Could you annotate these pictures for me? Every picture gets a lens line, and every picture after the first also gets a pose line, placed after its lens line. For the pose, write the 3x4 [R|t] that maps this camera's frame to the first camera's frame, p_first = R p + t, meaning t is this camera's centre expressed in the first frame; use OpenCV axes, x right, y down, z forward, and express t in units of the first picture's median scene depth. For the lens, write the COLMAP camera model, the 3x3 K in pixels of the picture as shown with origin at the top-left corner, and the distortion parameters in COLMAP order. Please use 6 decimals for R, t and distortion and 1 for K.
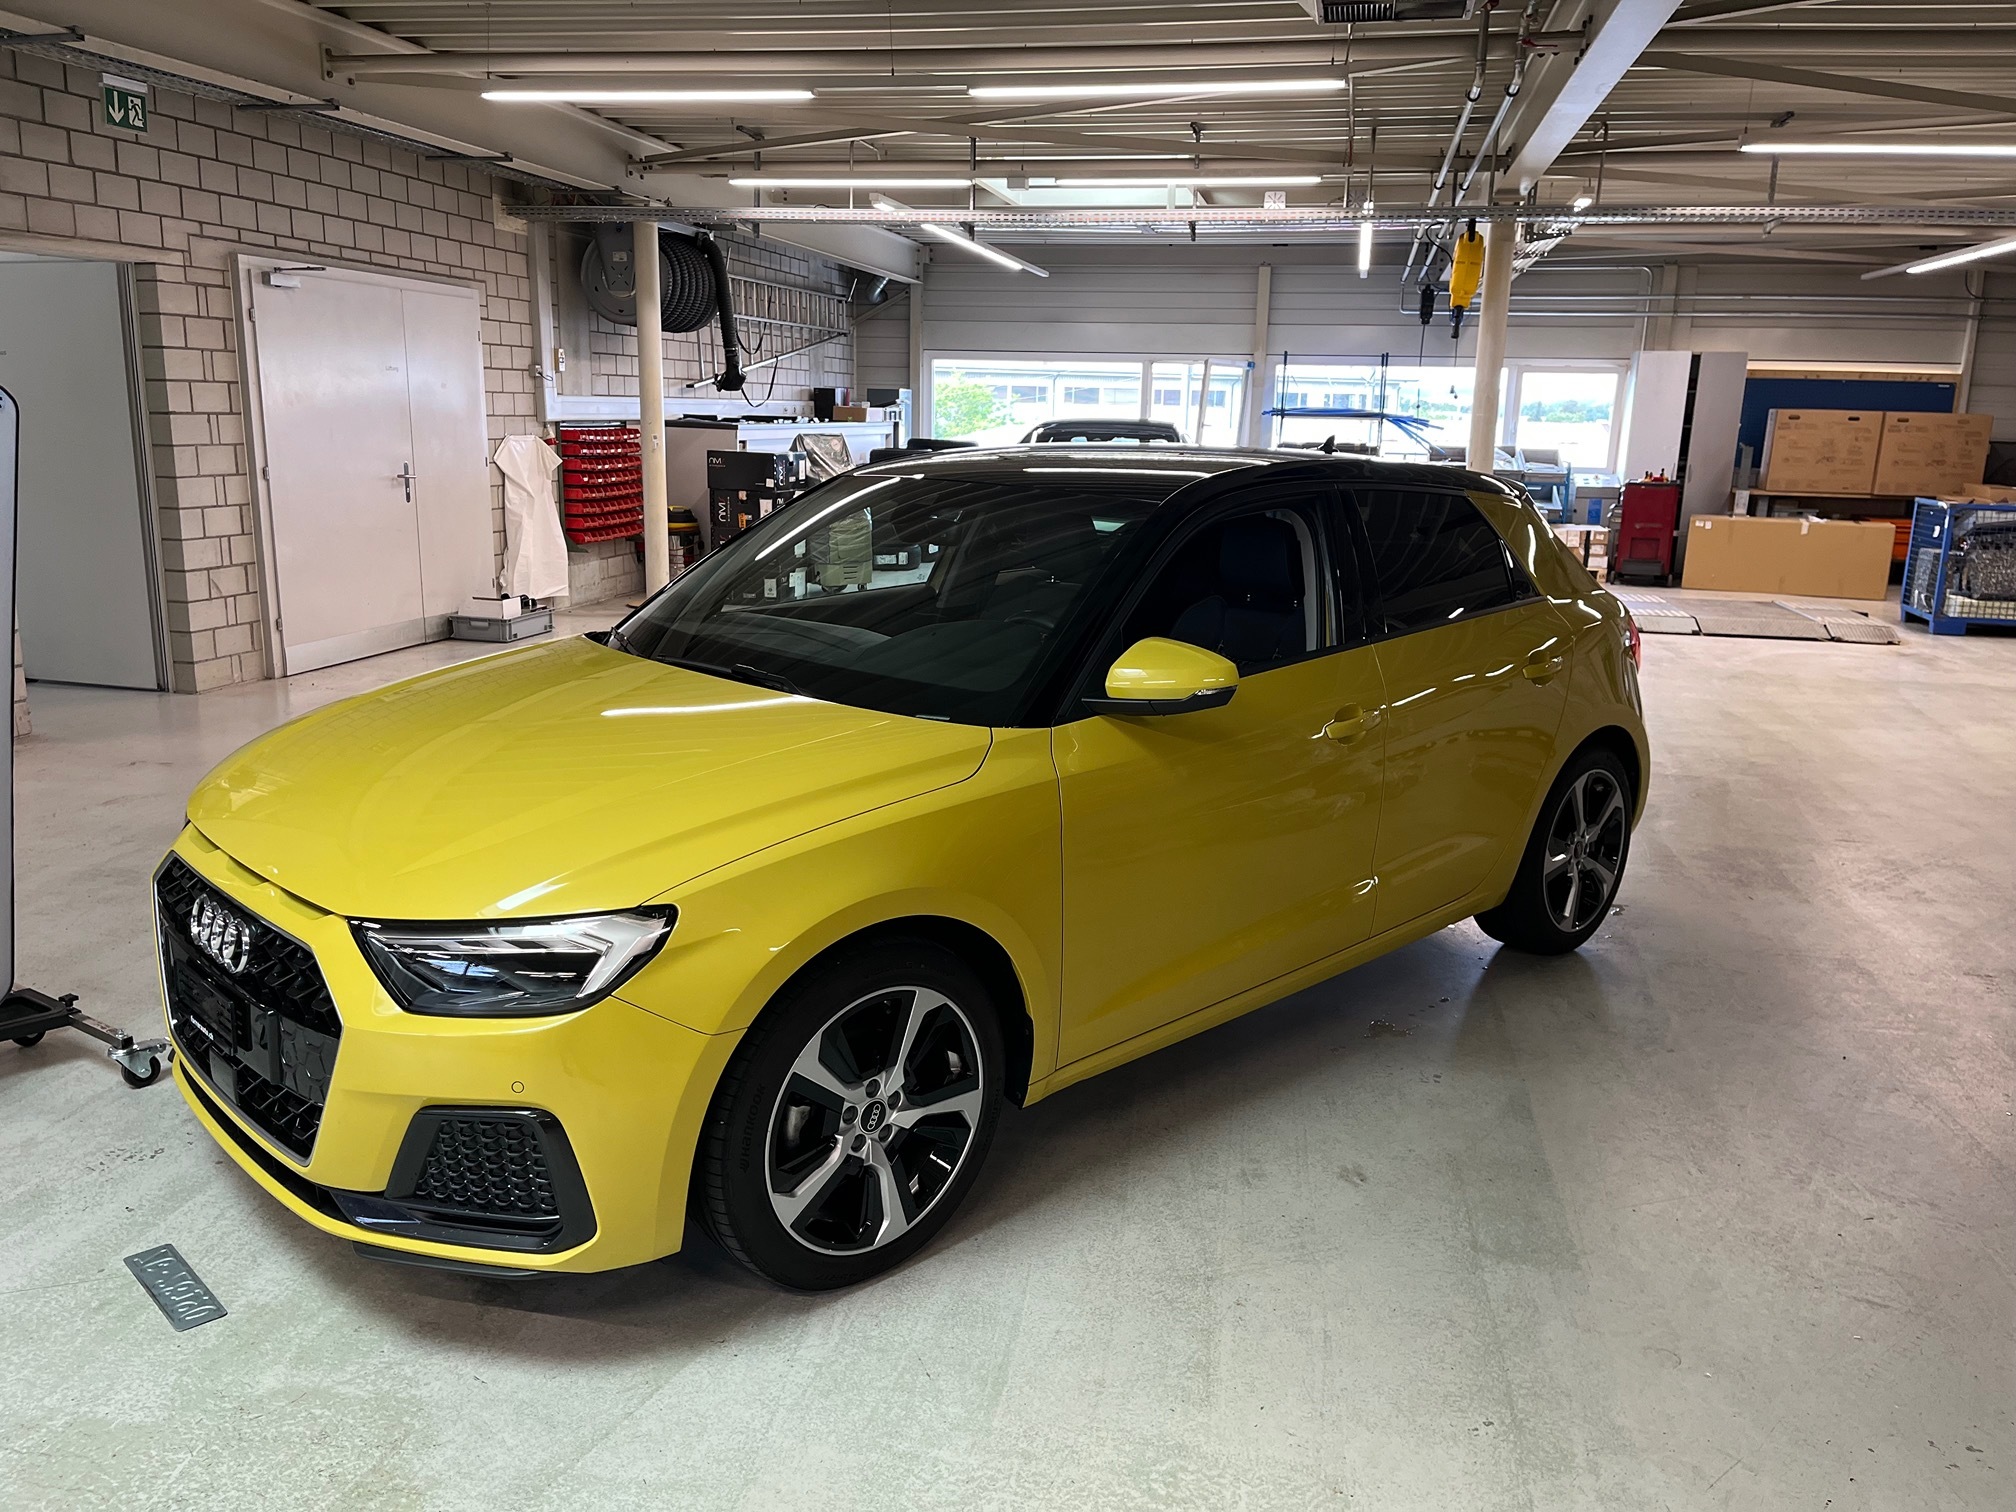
lens RADIAL K [[1532.9, 0, 1003.1], [0, 1532.9, 747.4], [0, 0, 1]] dist [0.080747, -0.120763]
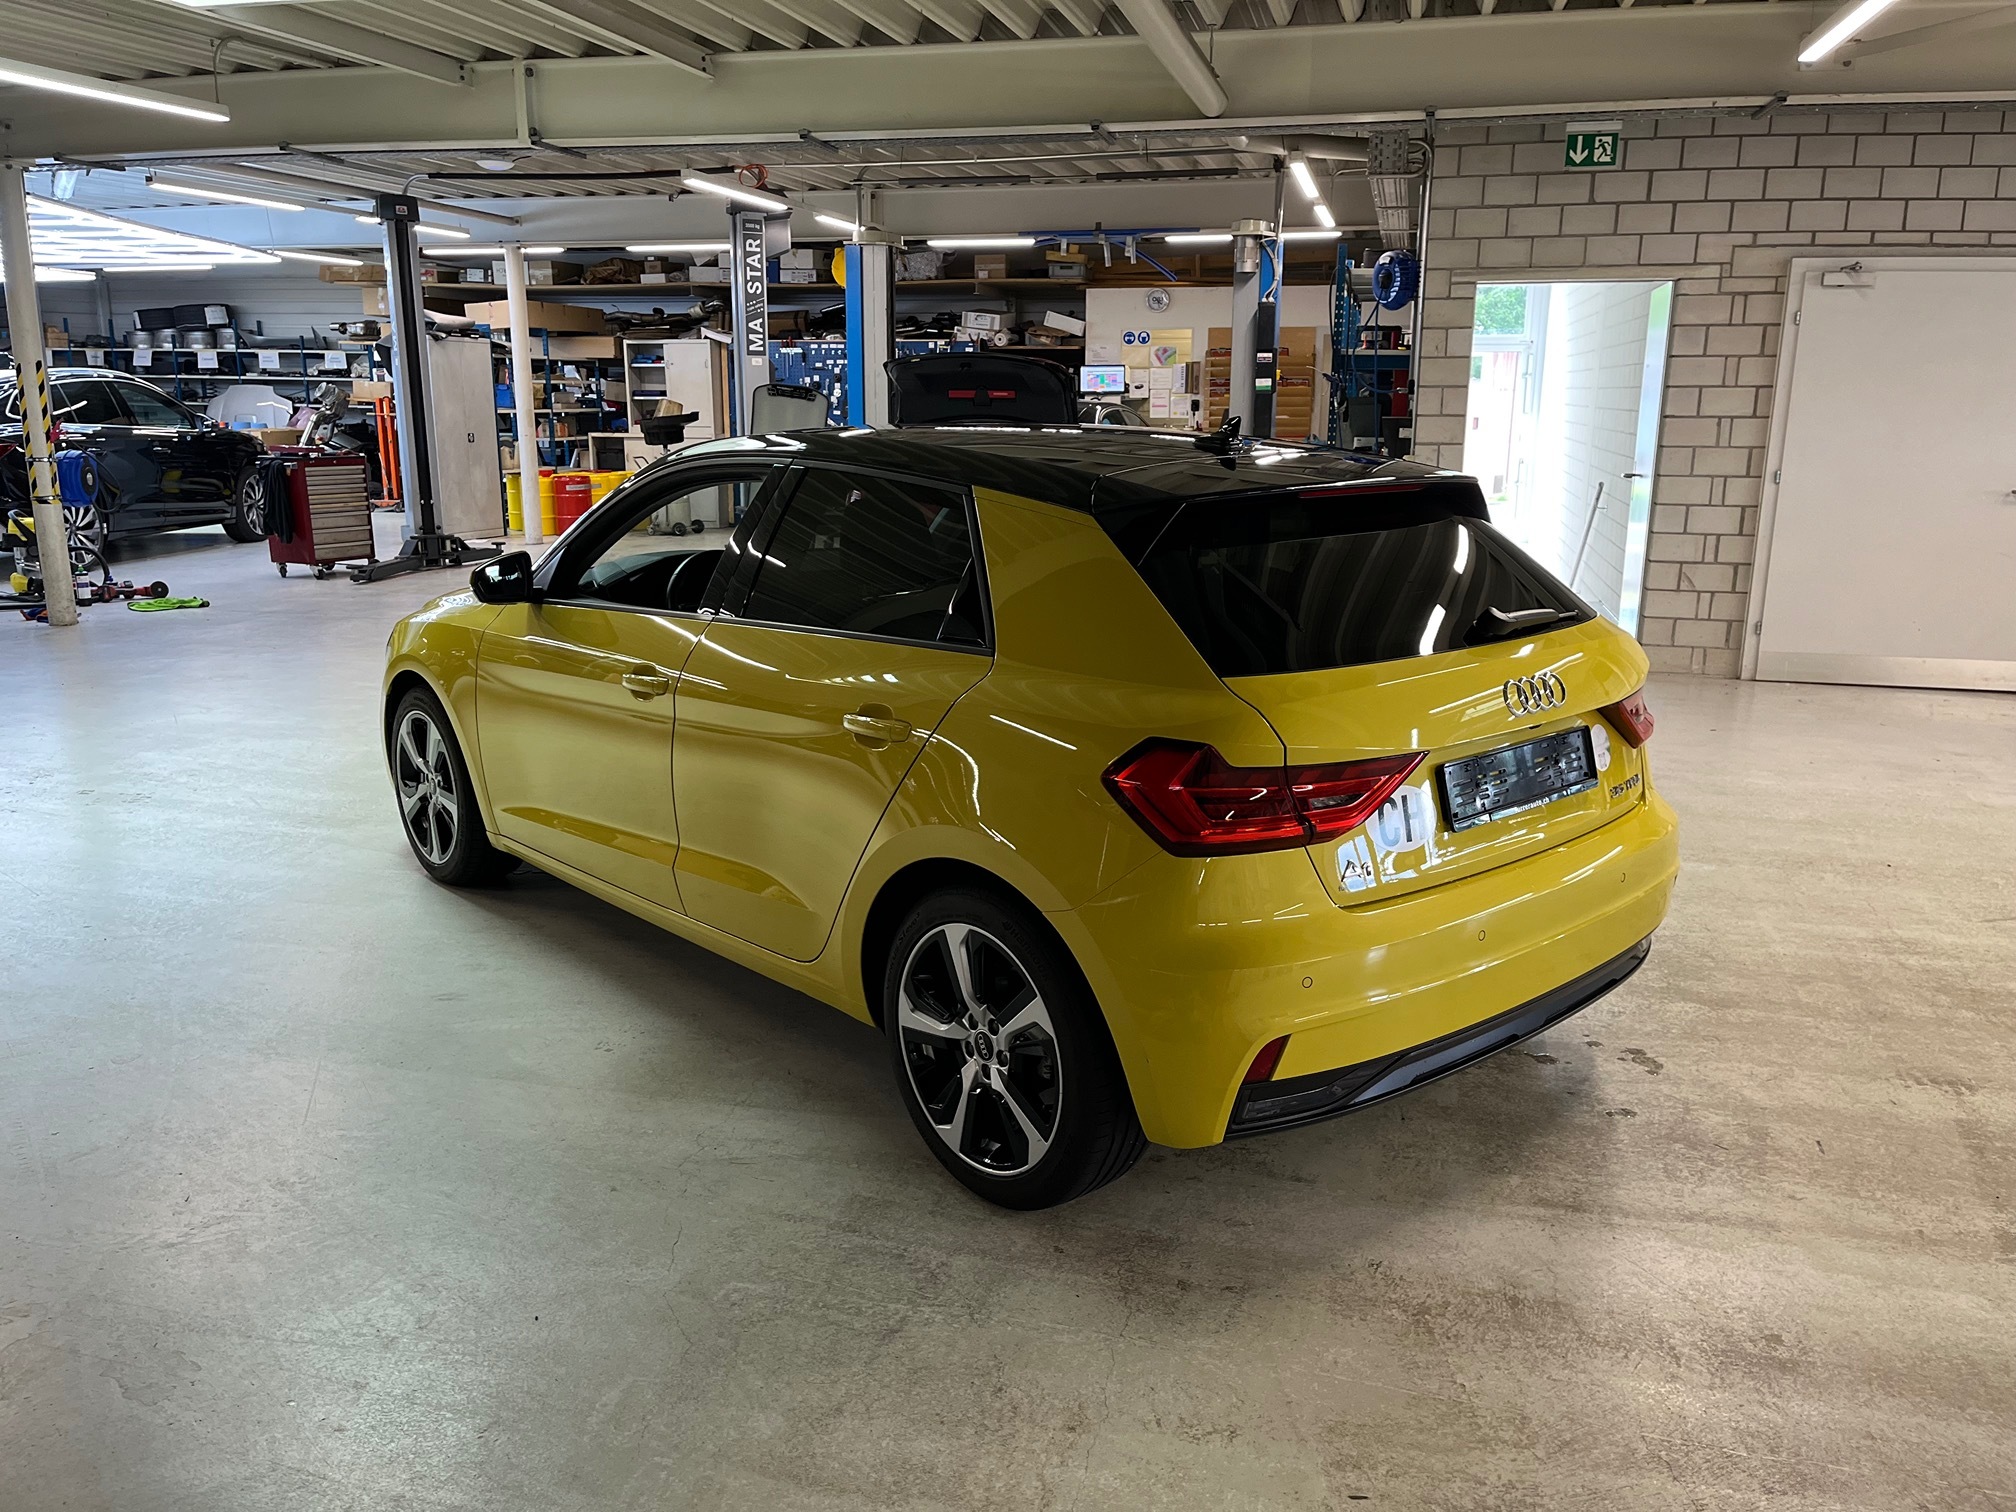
lens RADIAL K [[1522.5, 0, 1018.2], [0, 1522.5, 755.8], [0, 0, 1]] dist [0.080215, -0.115035]
pose [[-0.026923, 0.207987, -0.977761, 0.558225], [-0.221664, 0.952523, 0.208722, -0.107255], [0.974751, 0.222354, 0.020458, 0.557297]]
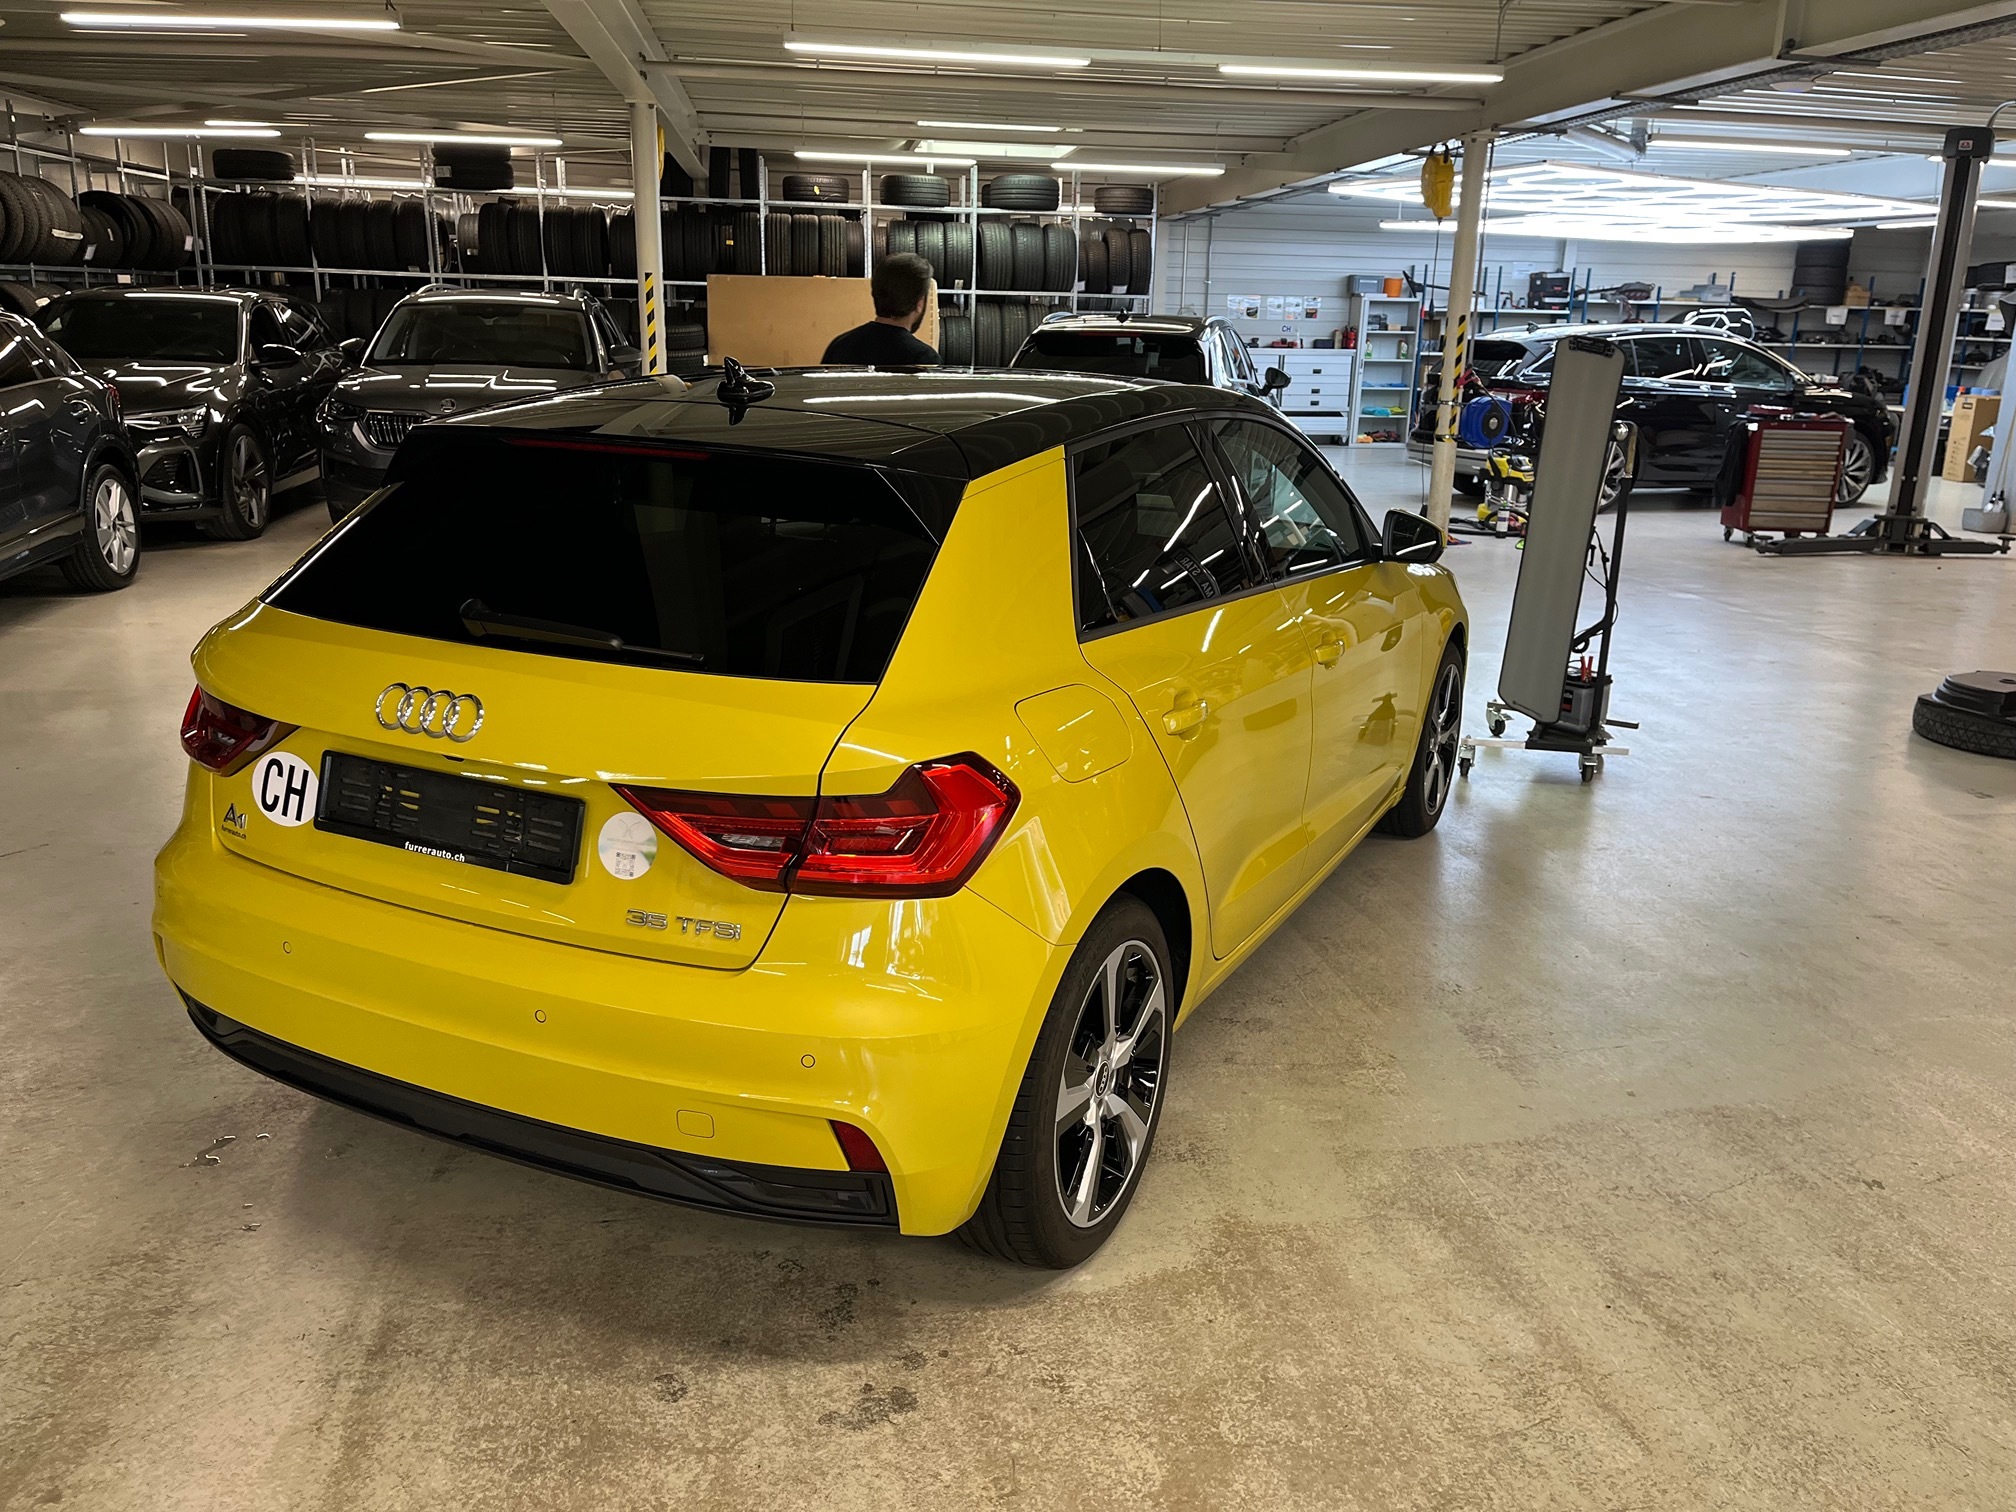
lens RADIAL K [[1518.6, 0, 1026.6], [0, 1518.6, 767.4], [0, 0, 1]] dist [0.071087, -0.109832]
pose [[-0.936737, 0.052125, -0.346130, 0.189637], [-0.120756, 0.880019, 0.459331, -0.208058], [0.328544, 0.472070, -0.818052, 0.956033]]
